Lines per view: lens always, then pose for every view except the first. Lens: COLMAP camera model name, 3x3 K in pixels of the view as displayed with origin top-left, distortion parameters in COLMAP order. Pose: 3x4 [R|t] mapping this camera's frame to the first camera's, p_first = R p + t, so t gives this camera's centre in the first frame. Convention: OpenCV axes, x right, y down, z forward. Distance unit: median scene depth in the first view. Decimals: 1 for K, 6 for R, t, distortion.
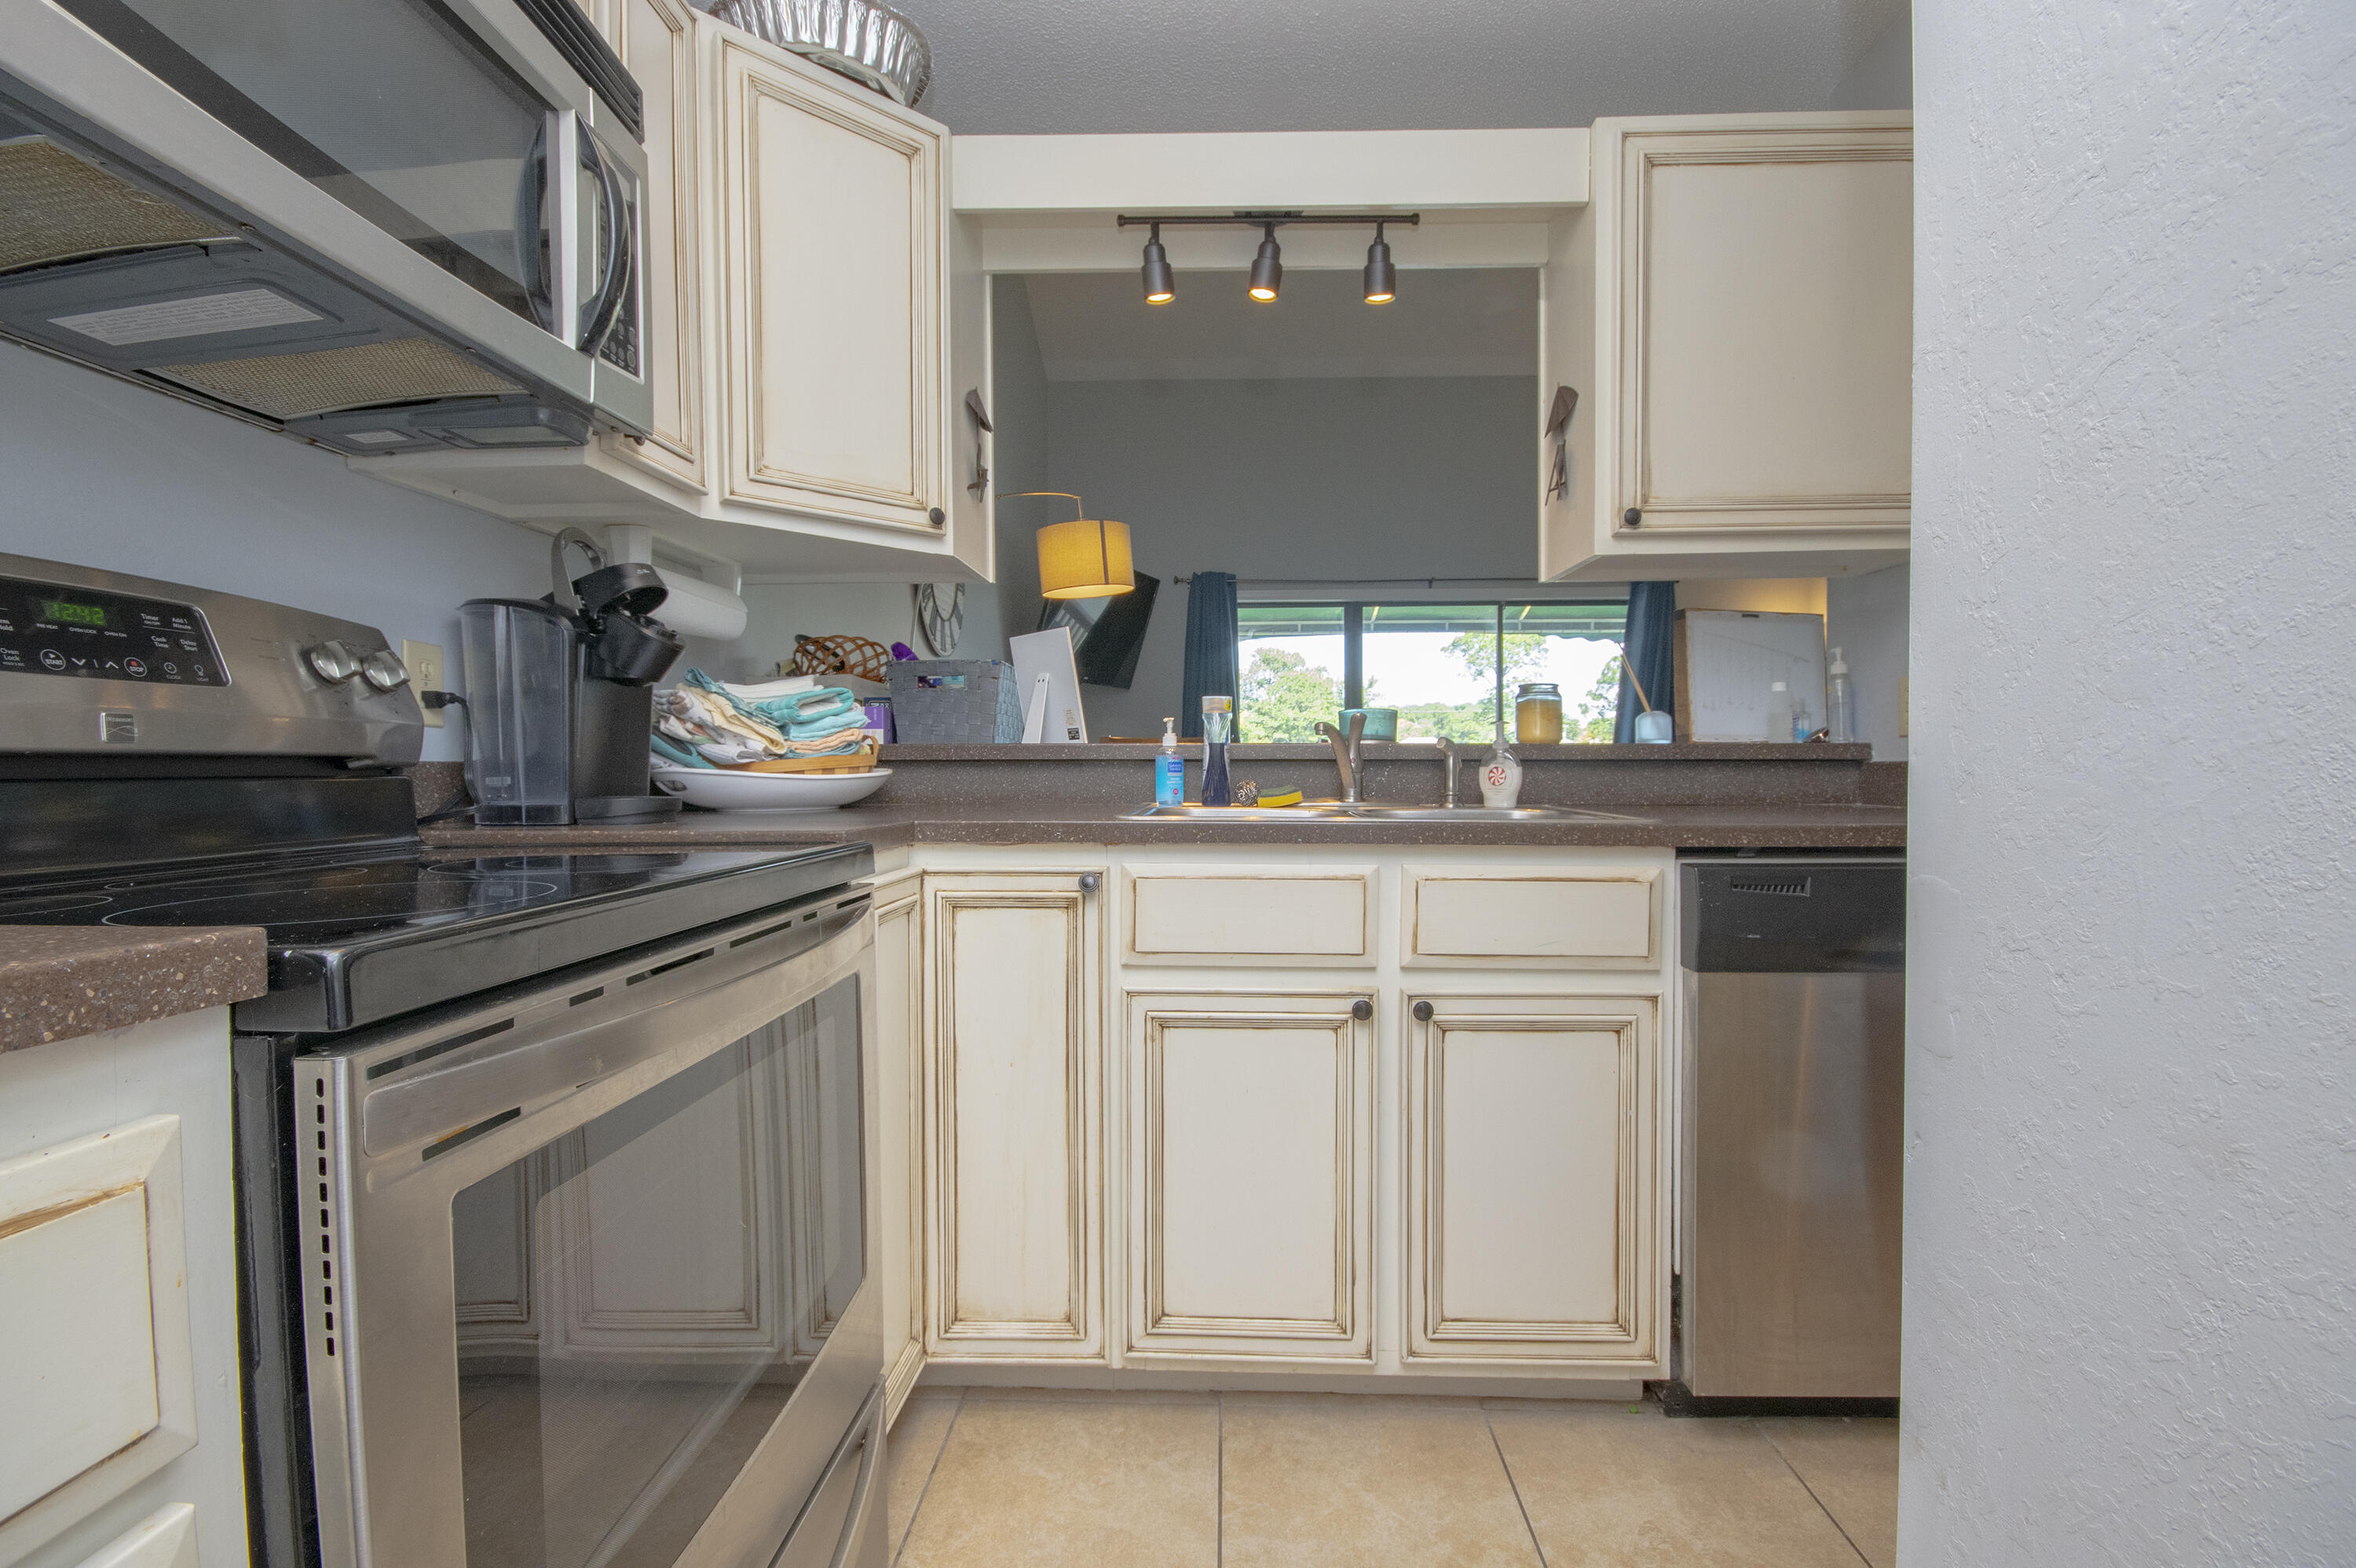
lens RADIAL K [[1056.9, 0, 1178.8], [0, 1056.9, 783.8], [0, 0, 1]] dist [0.002170, 0.000137]
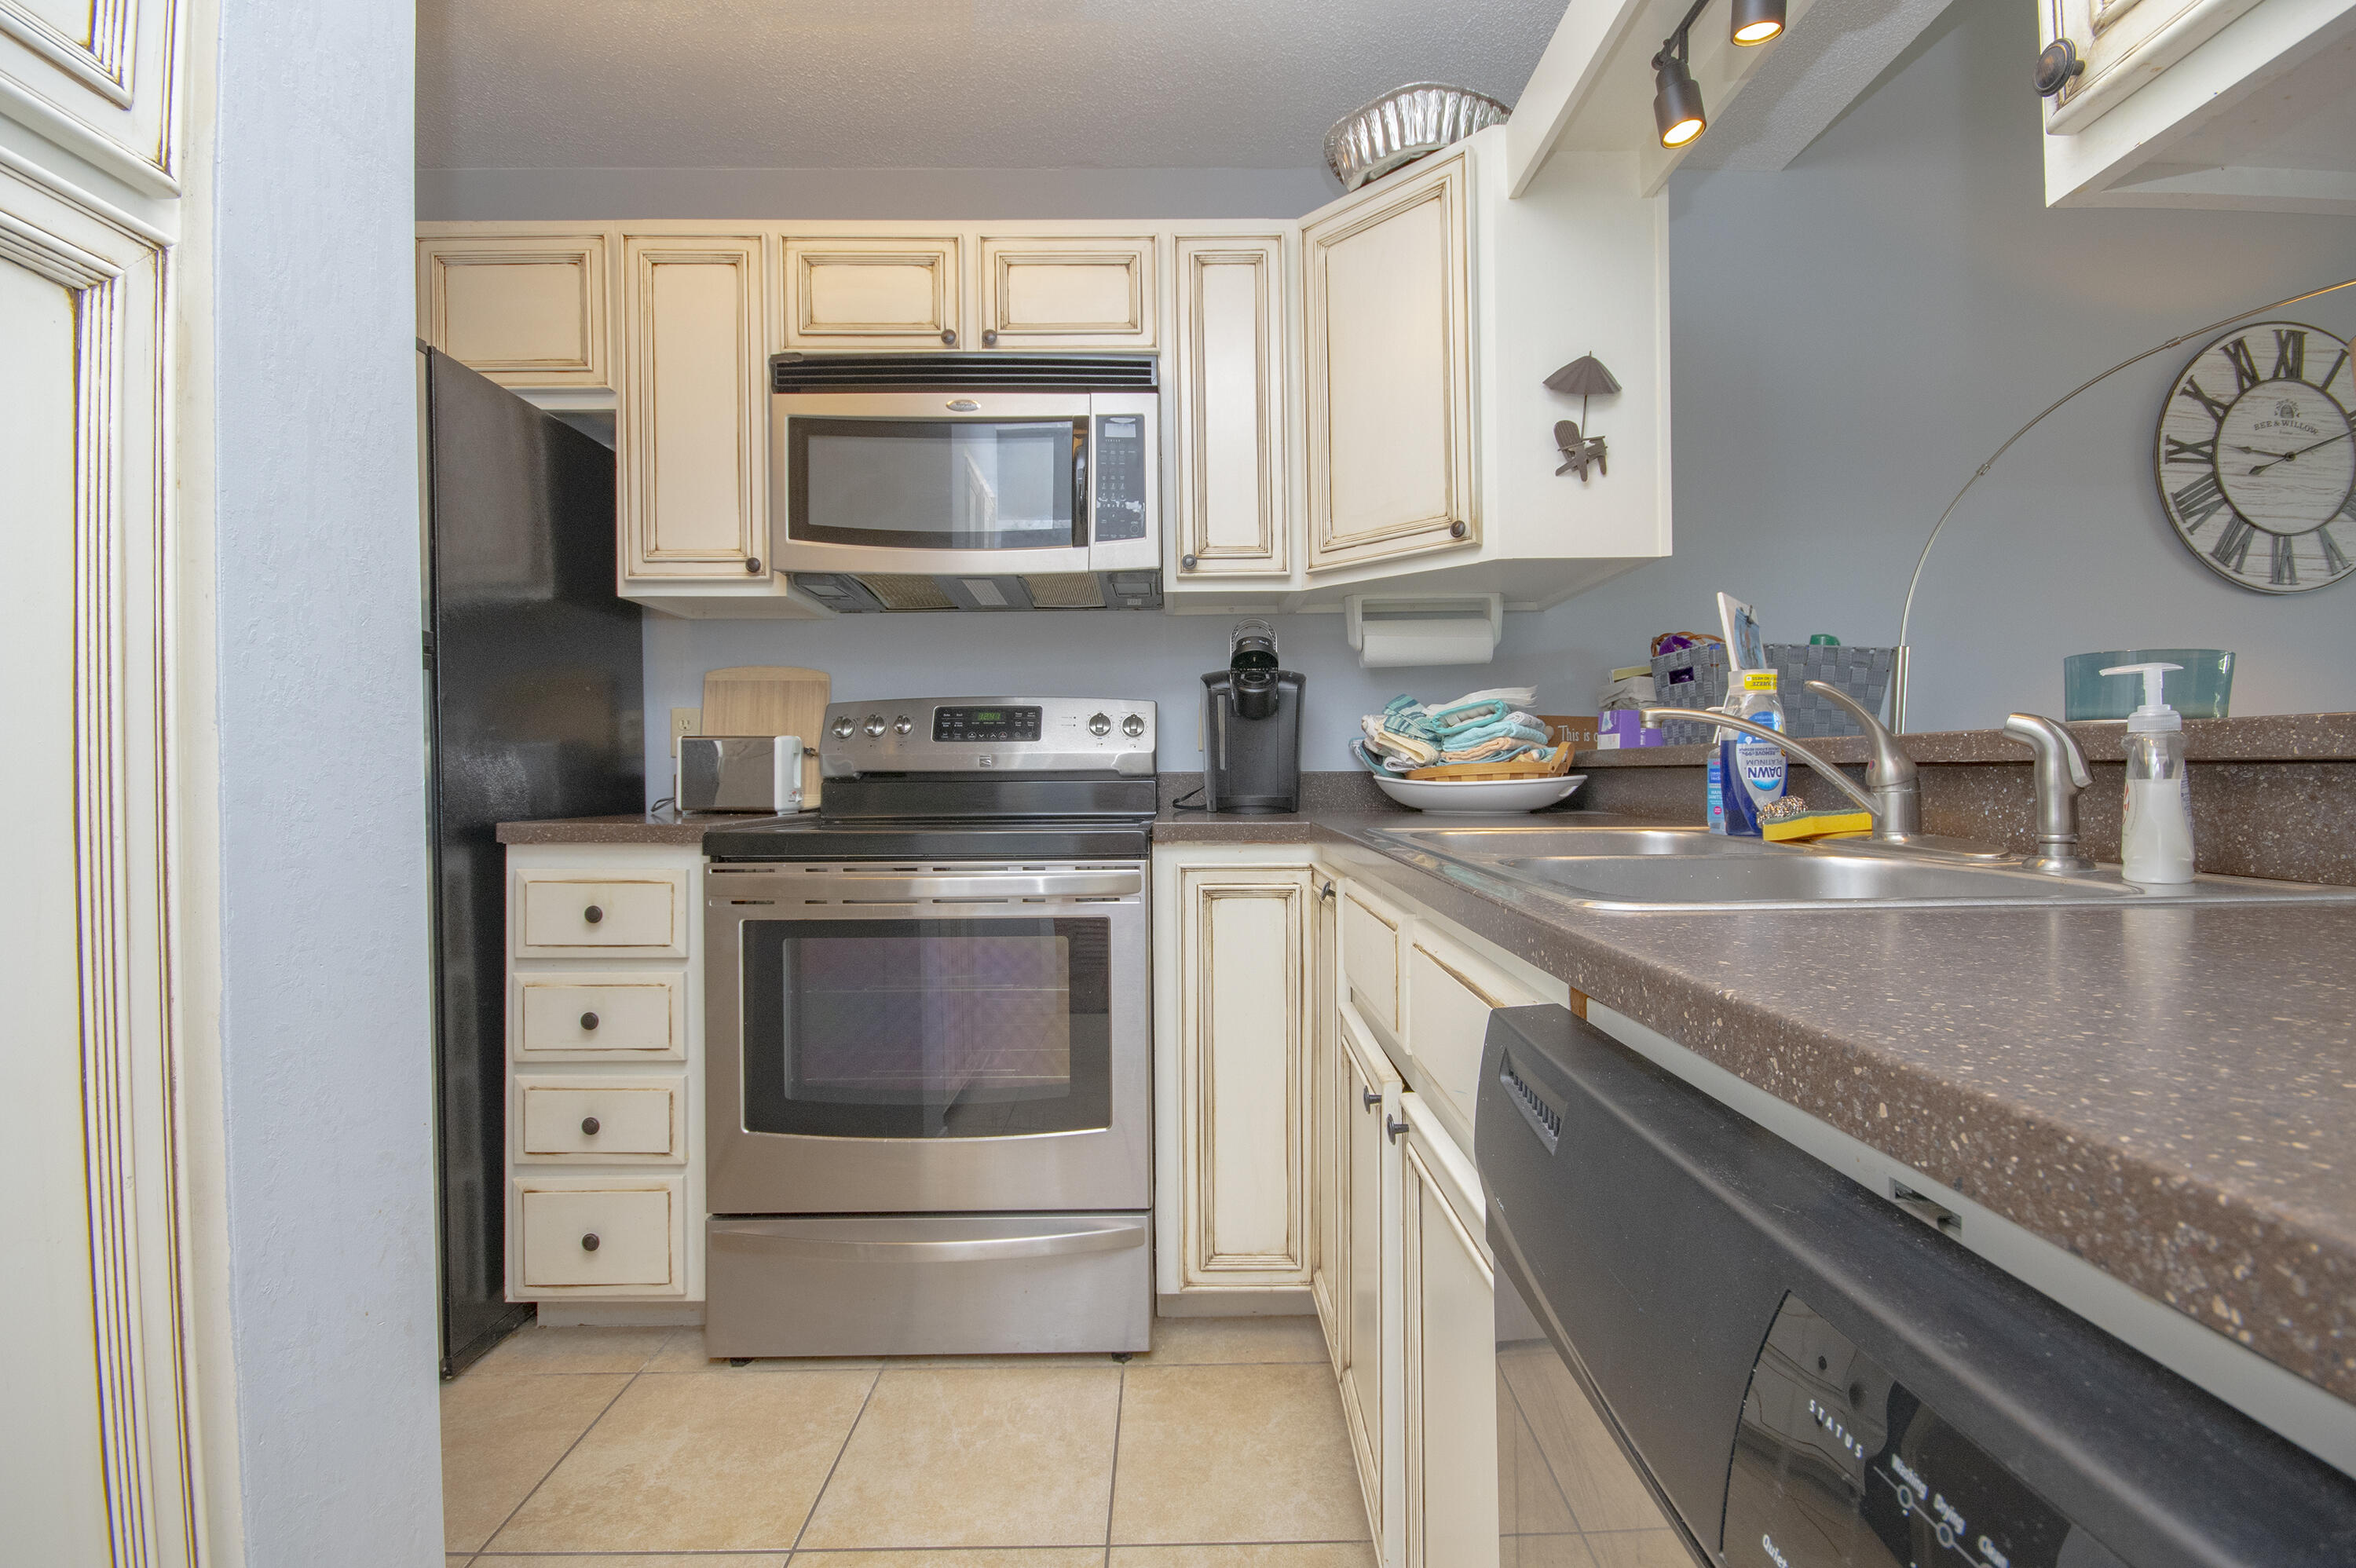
lens RADIAL K [[1028.8, 0, 1193.5], [0, 1028.8, 782.5], [0, 0, 1]] dist [0.006803, -0.012043]
pose [[0.044787, 0.011967, -0.998925, 0.726042], [-0.009196, 0.999891, 0.011566, -0.017292], [0.998954, 0.008668, 0.044892, 0.679277]]
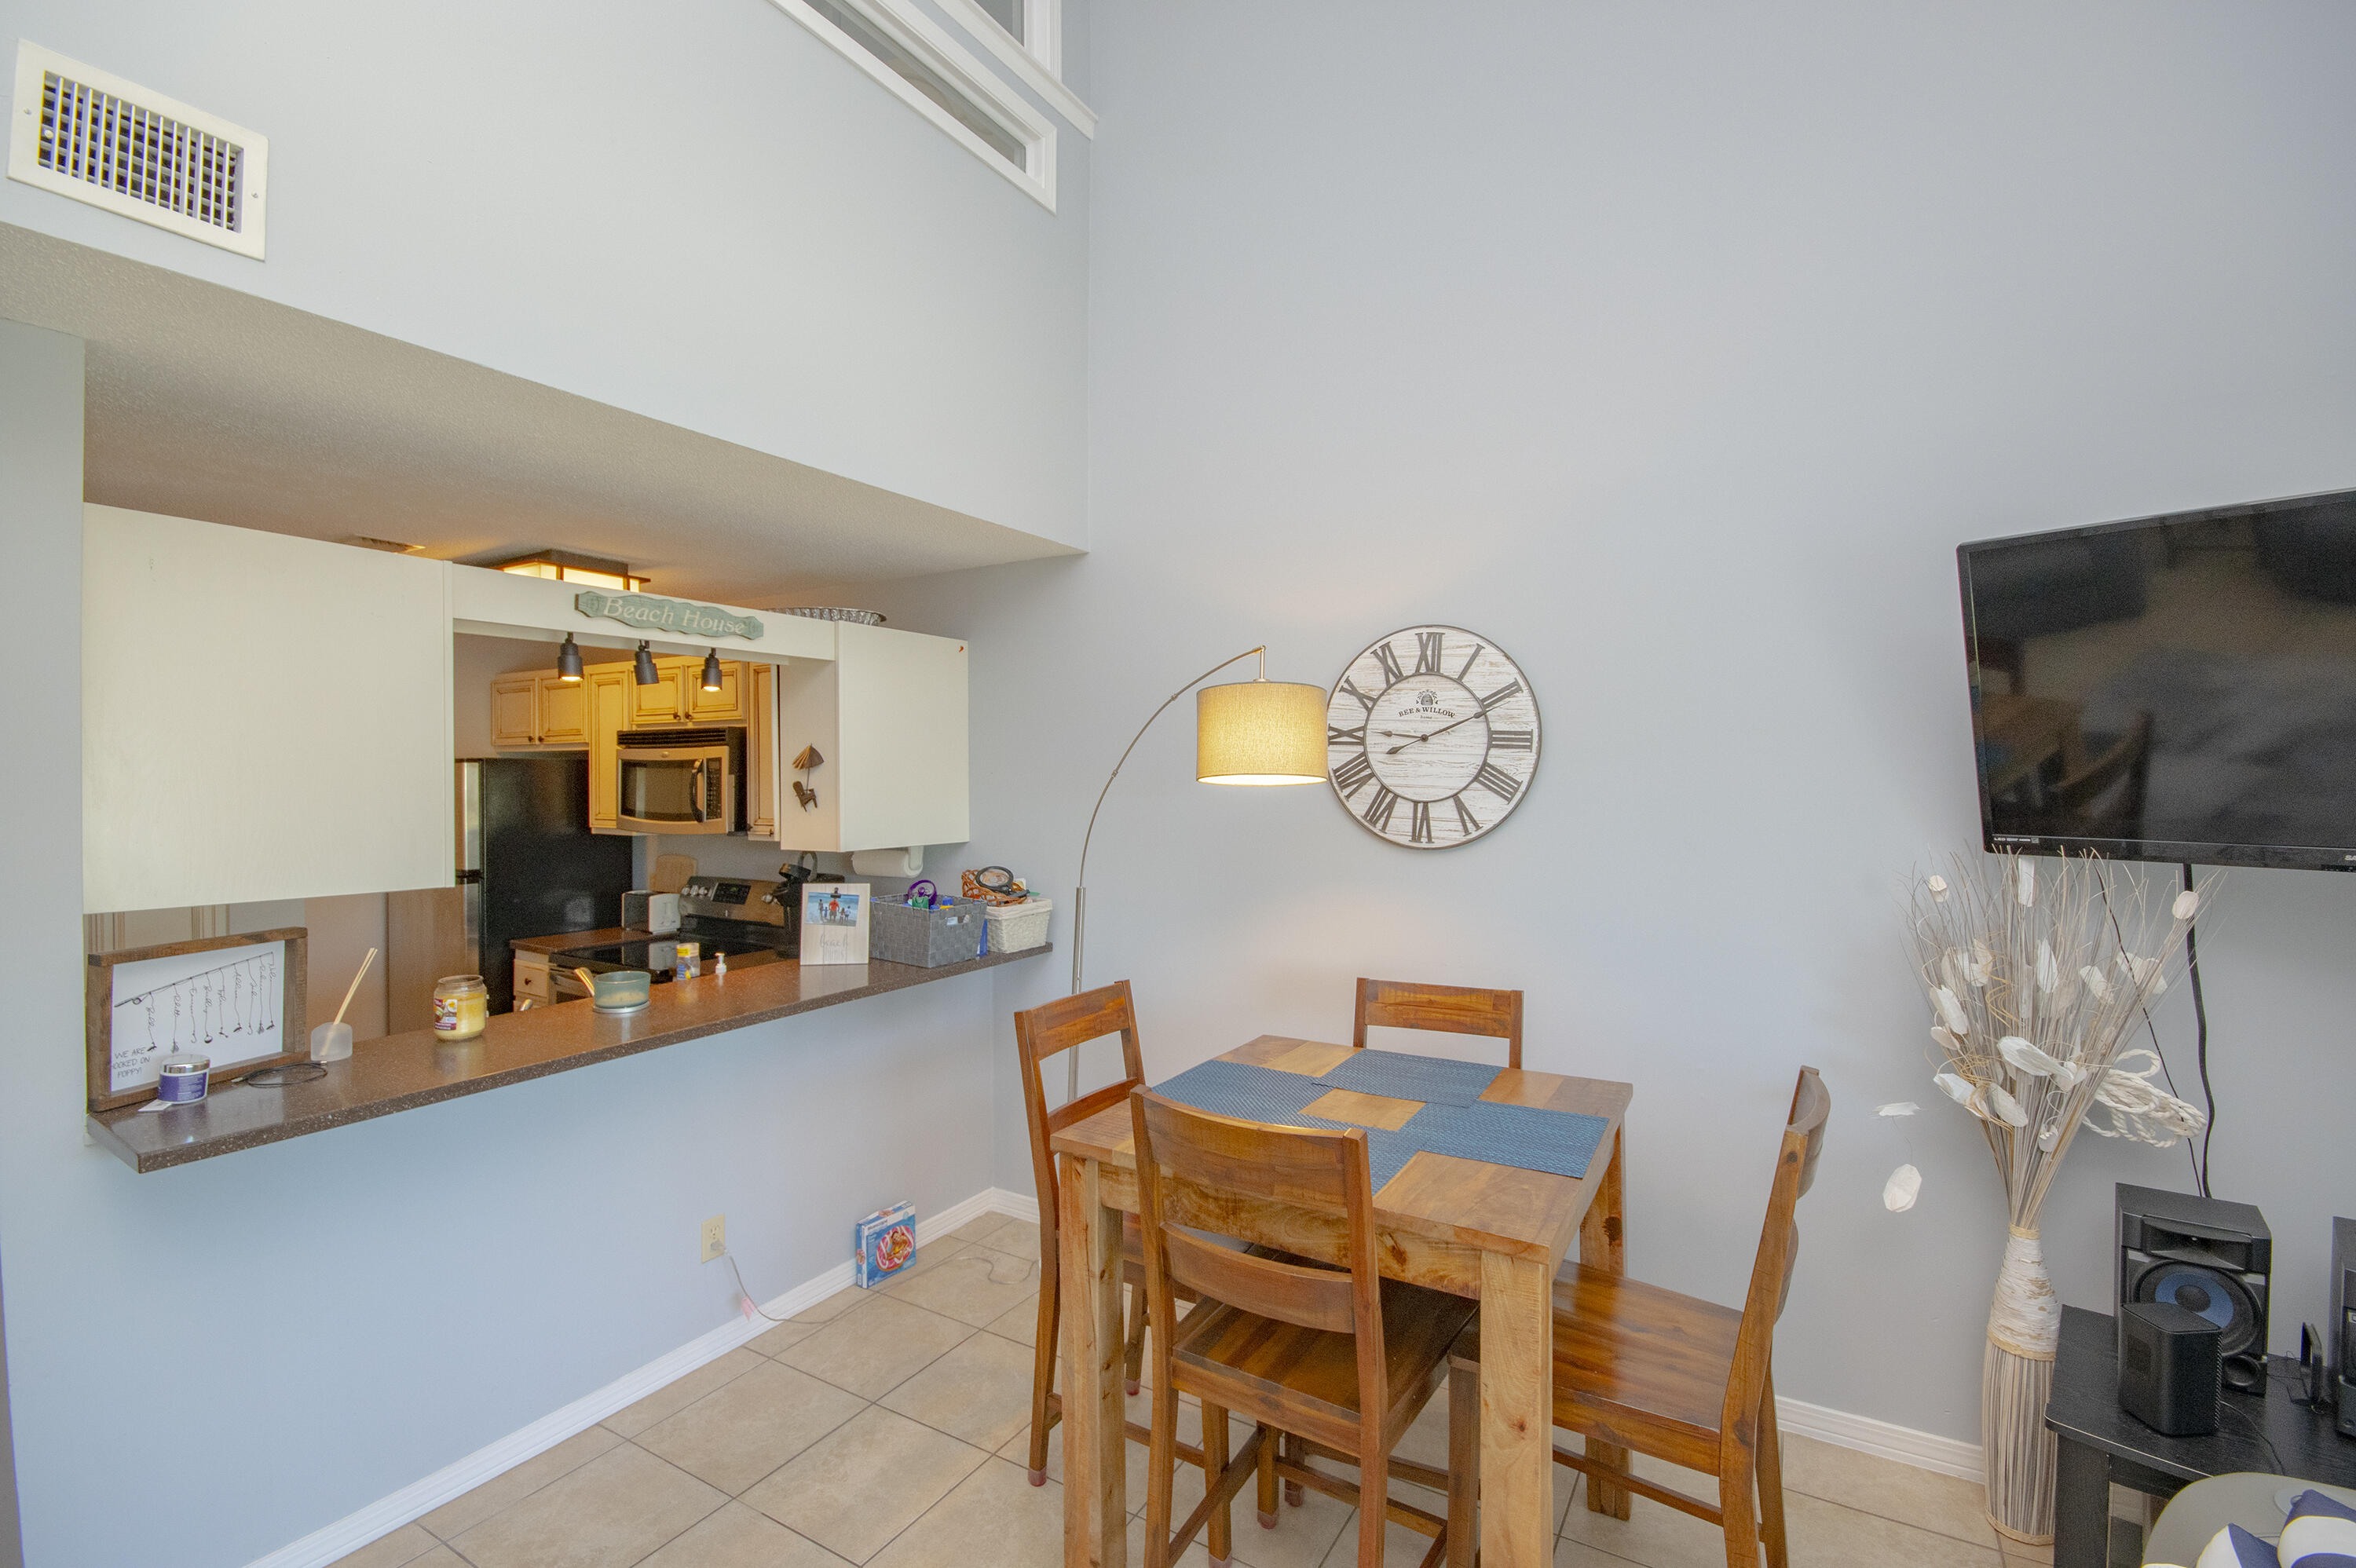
lens RADIAL K [[1028.8, 0, 1194.7], [0, 1028.8, 787.5], [0, 0, 1]] dist [0.006803, -0.012043]
pose [[-0.485609, 0.013511, -0.874072, 1.047214], [-0.012193, 0.999679, 0.022227, -0.379850], [0.874091, 0.021451, -0.485288, 2.563779]]
